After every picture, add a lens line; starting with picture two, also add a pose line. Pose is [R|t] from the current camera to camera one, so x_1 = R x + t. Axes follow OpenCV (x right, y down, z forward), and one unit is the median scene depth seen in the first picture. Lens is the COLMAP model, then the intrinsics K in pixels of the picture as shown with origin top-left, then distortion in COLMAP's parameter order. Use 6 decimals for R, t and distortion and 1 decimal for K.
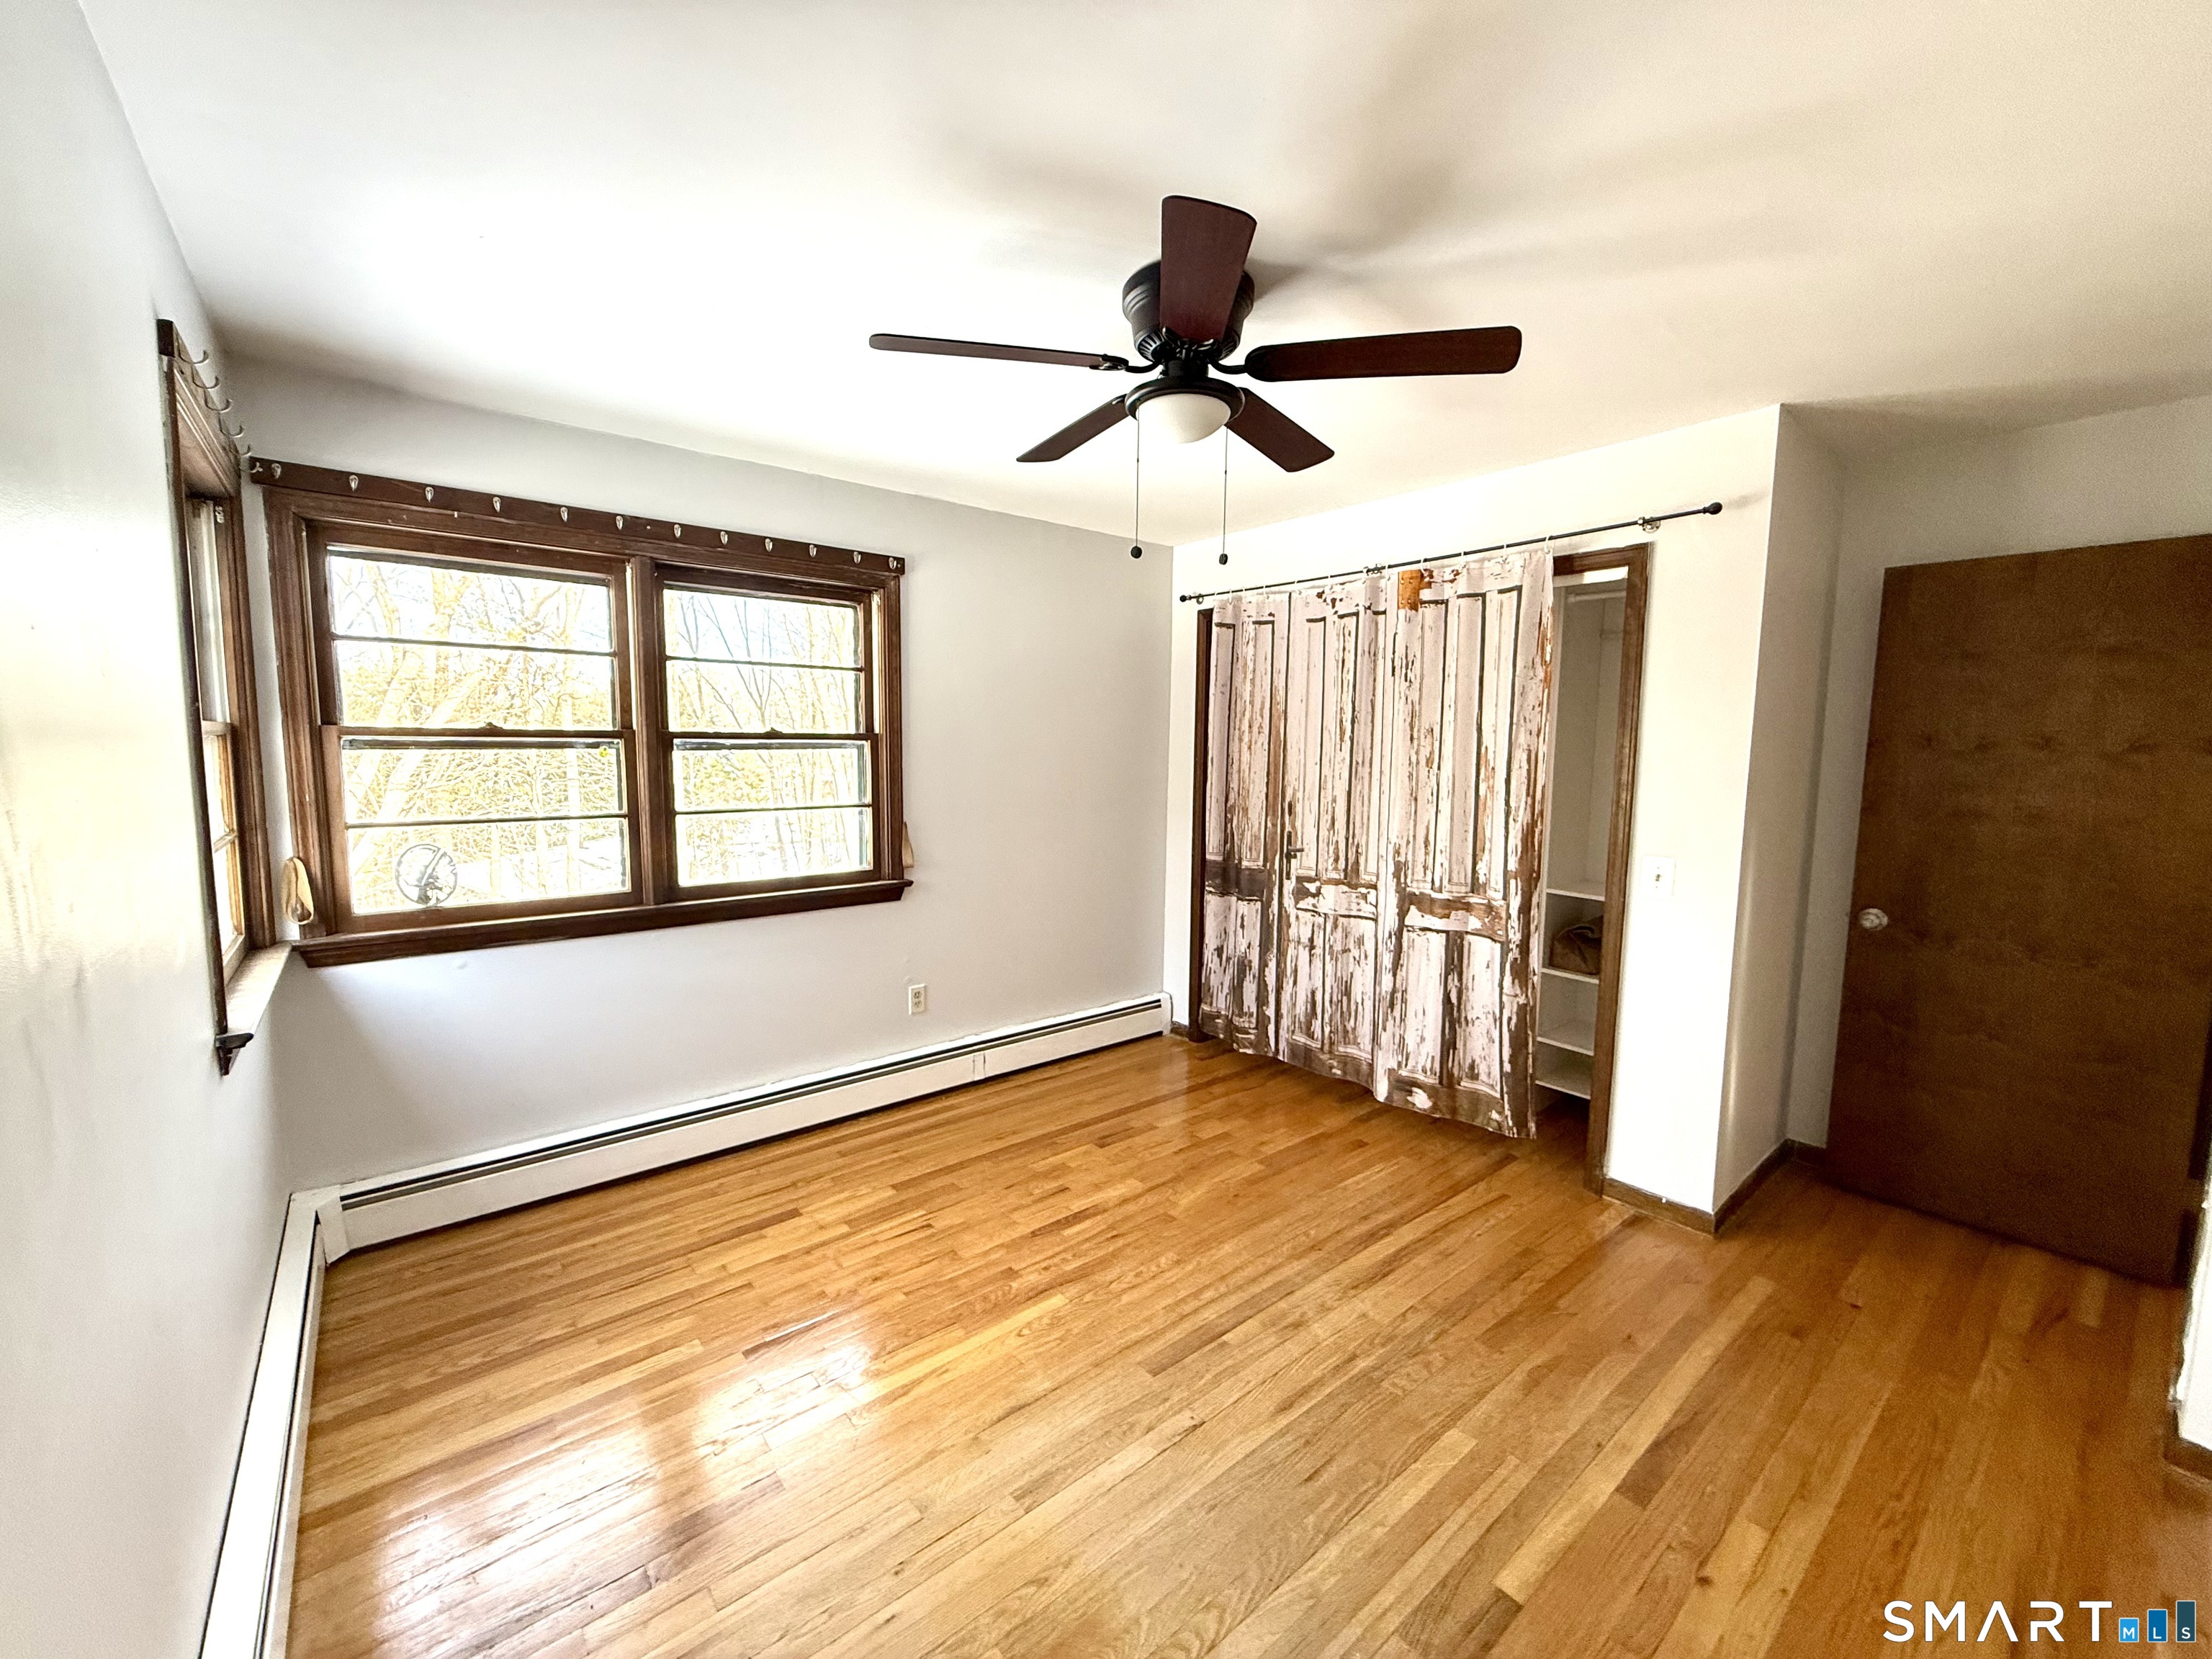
lens RADIAL K [[878.8, 0, 1093.4], [0, 878.8, 834.9], [0, 0, 1]] dist [-0.001313, -0.000272]
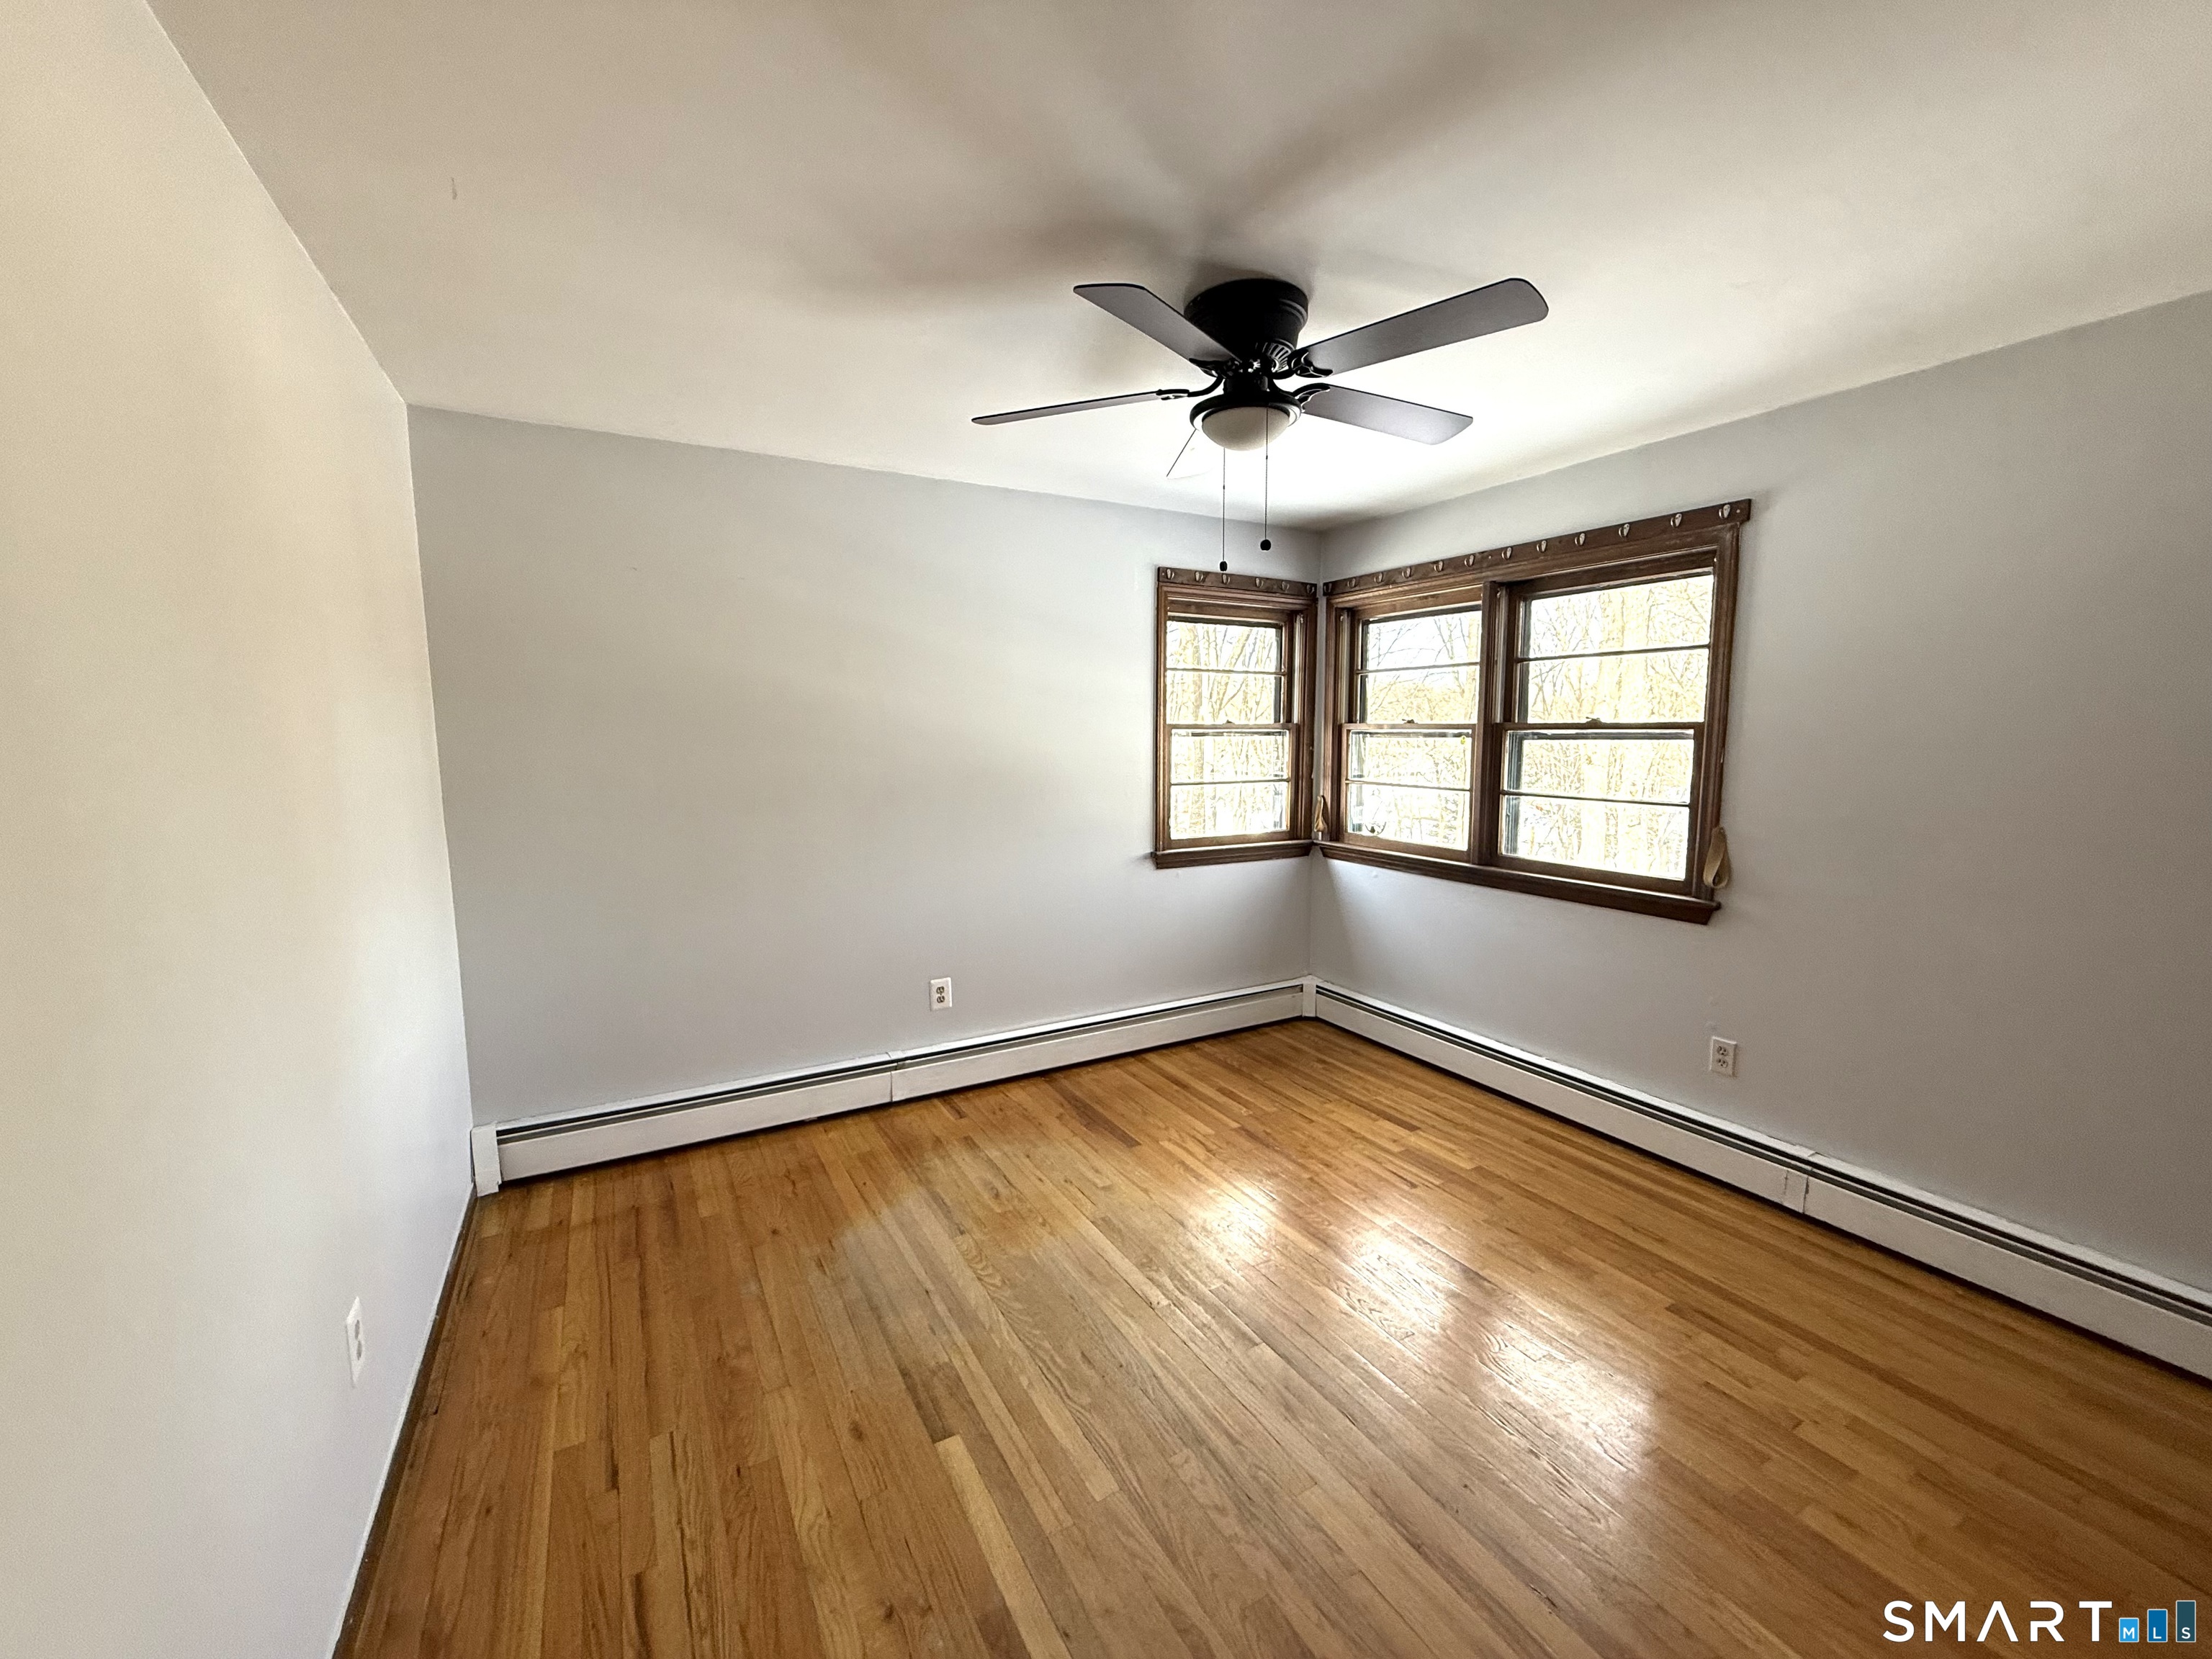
lens RADIAL K [[878.8, 0, 1101.1], [0, 878.8, 833.0], [0, 0, 1]] dist [-0.001313, -0.000272]
pose [[-0.168075, 0.107052, -0.979944, 0.805329], [-0.105117, 0.986472, 0.125794, -0.064552], [0.980154, 0.124152, -0.154548, 0.682887]]
